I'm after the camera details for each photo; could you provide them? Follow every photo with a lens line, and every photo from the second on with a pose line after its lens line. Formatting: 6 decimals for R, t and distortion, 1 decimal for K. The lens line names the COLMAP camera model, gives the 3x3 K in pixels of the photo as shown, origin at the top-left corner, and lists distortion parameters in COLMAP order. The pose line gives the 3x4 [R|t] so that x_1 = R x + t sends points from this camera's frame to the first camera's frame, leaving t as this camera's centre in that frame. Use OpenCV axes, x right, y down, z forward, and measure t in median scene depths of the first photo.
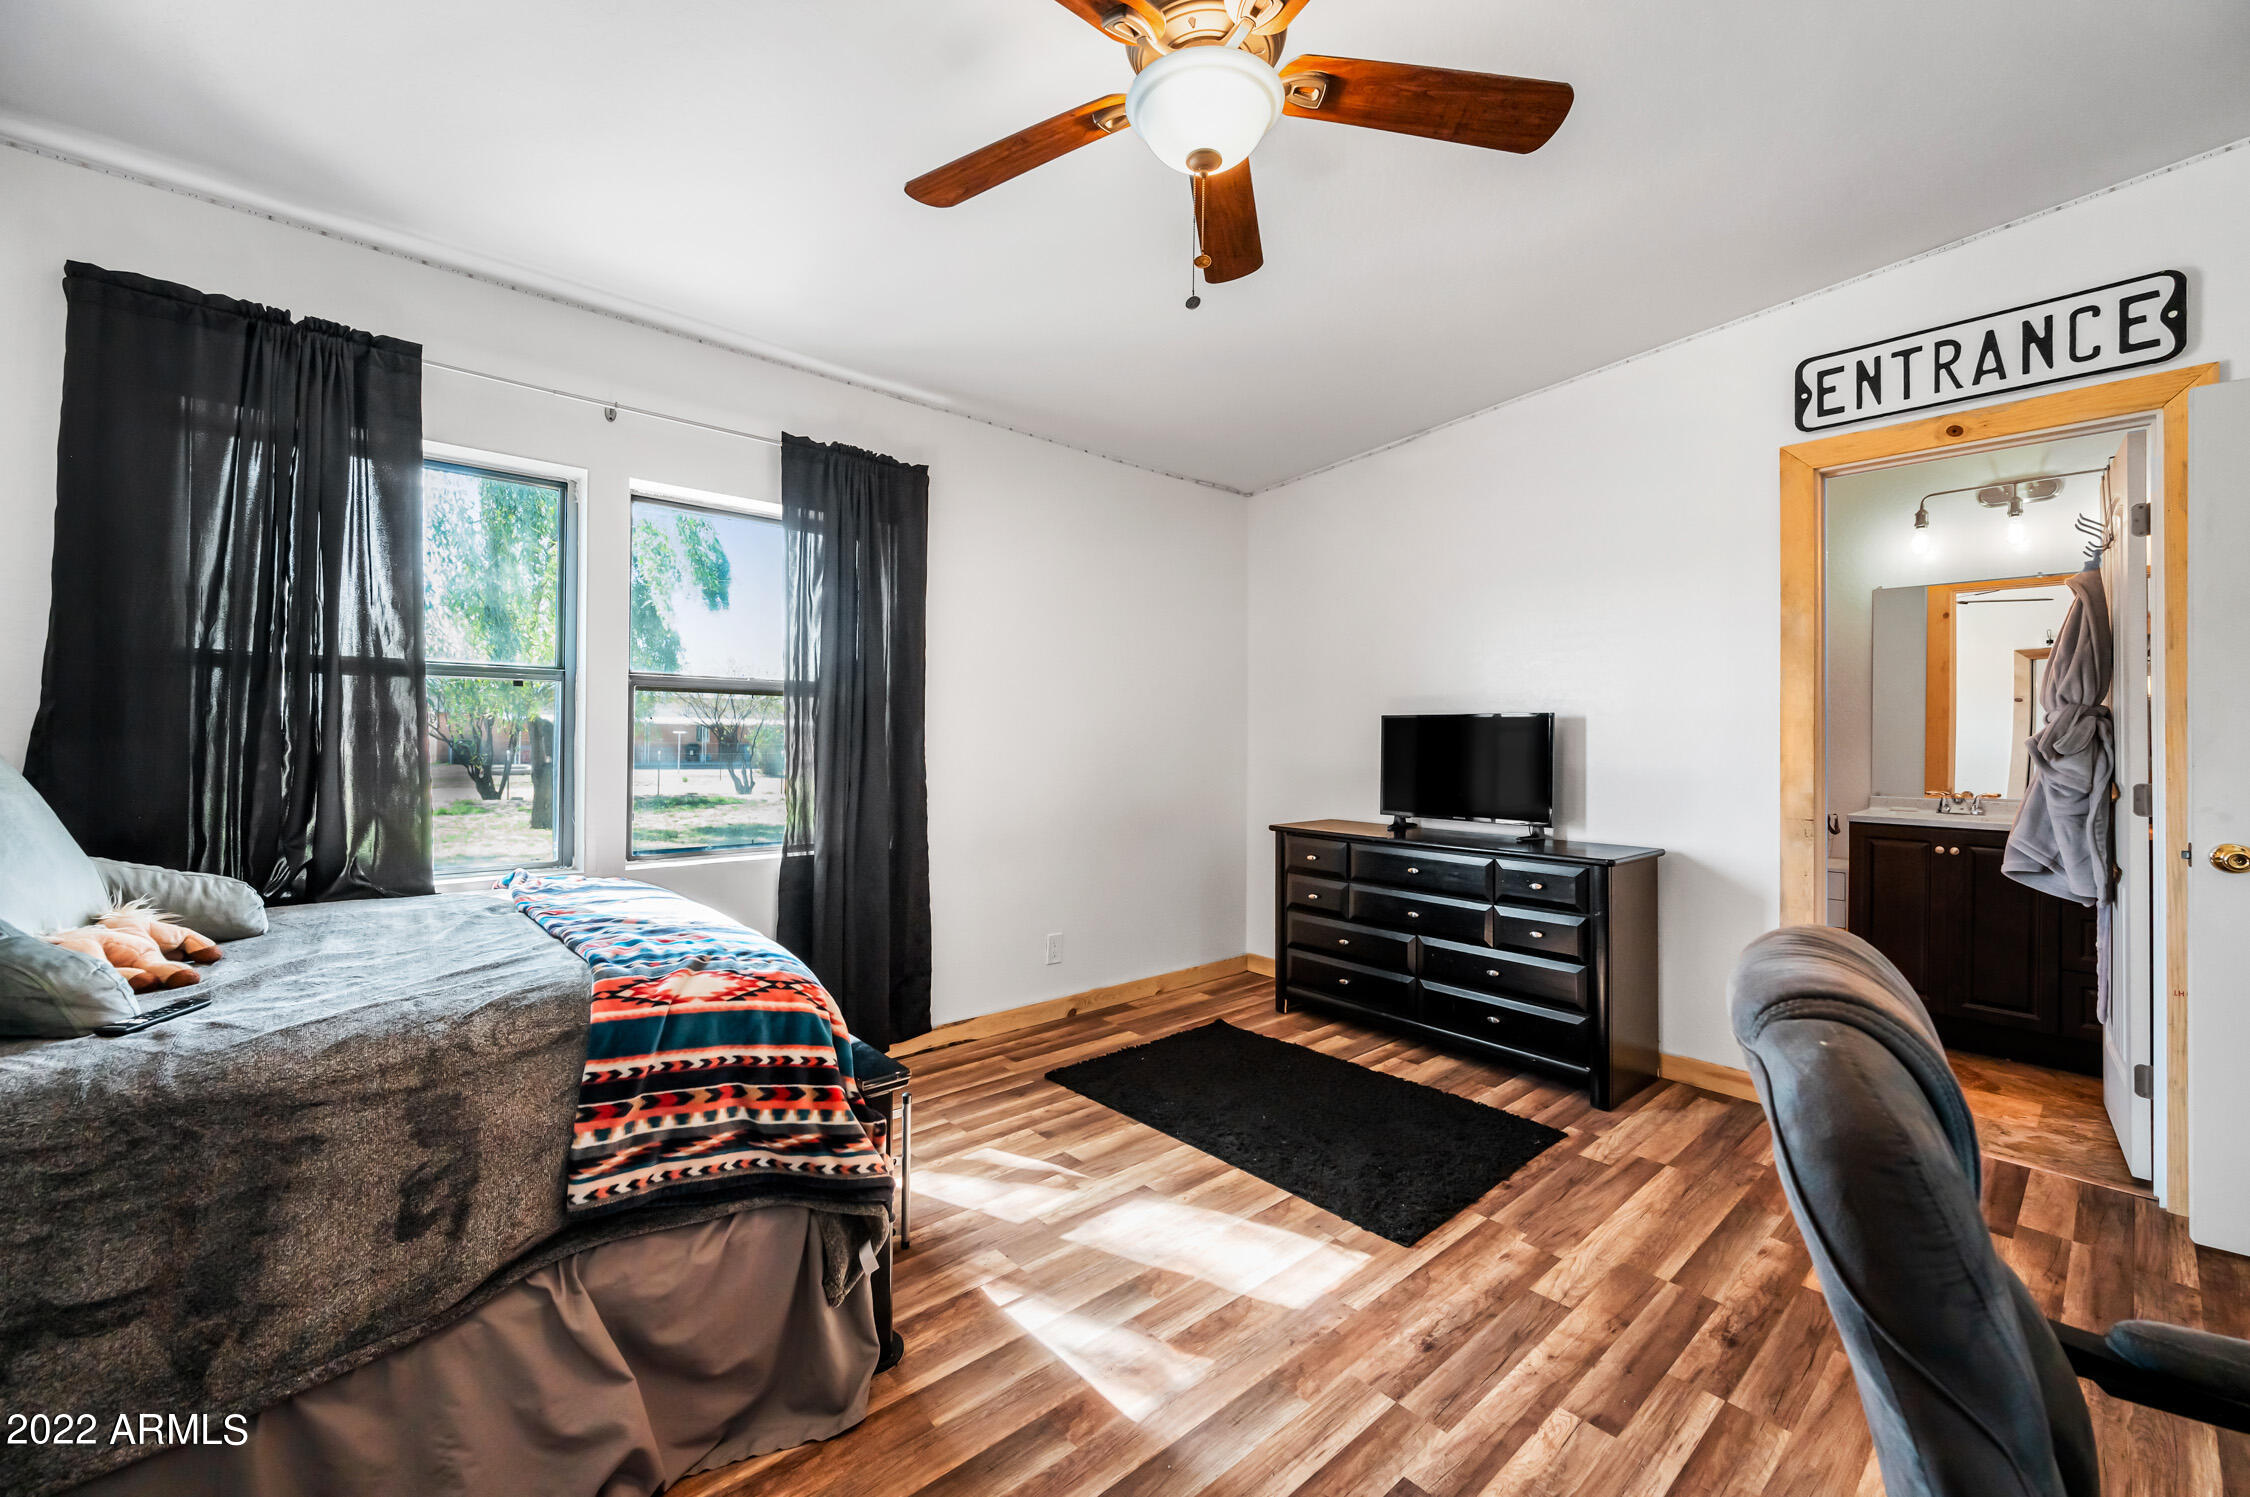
lens RADIAL K [[891.0, 0, 1136.0], [0, 891.0, 733.8], [0, 0, 1]] dist [-0.001387, -0.000099]
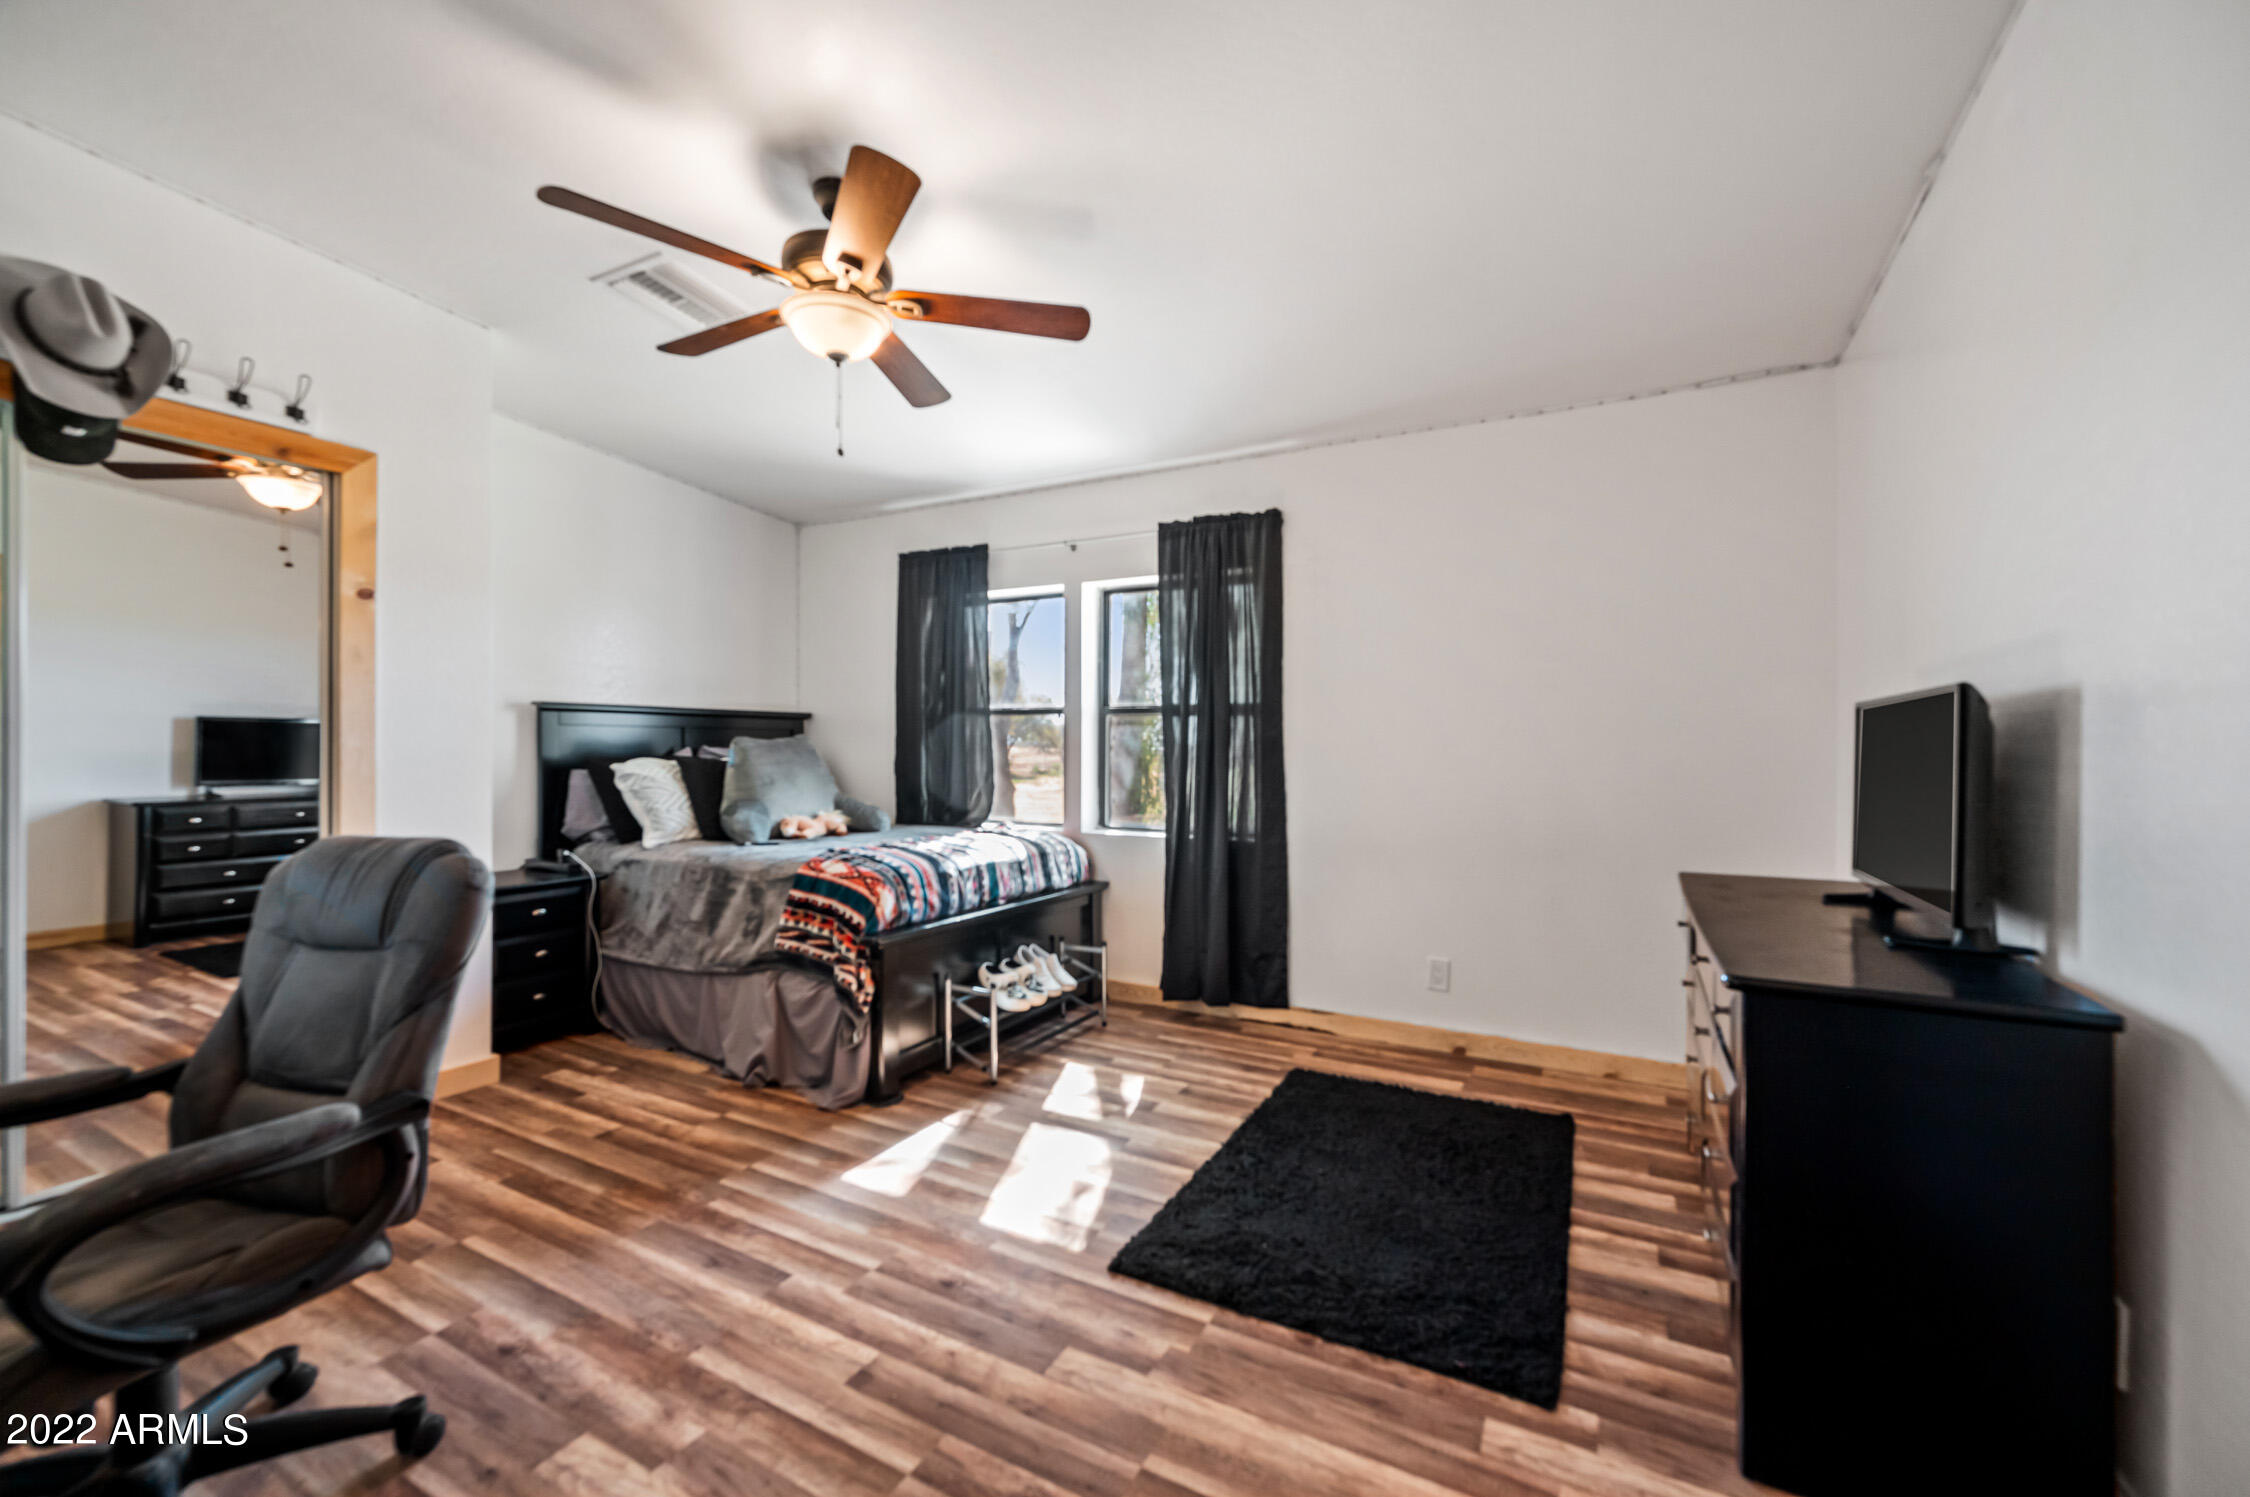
lens RADIAL K [[891.0, 0, 1138.5], [0, 891.0, 753.6], [0, 0, 1]] dist [-0.001387, -0.000099]
pose [[0.349591, -0.002296, -0.936899, 0.982367], [0.003344, 0.999994, -0.001203, 0.016548], [0.936896, -0.002712, 0.349597, 0.561530]]
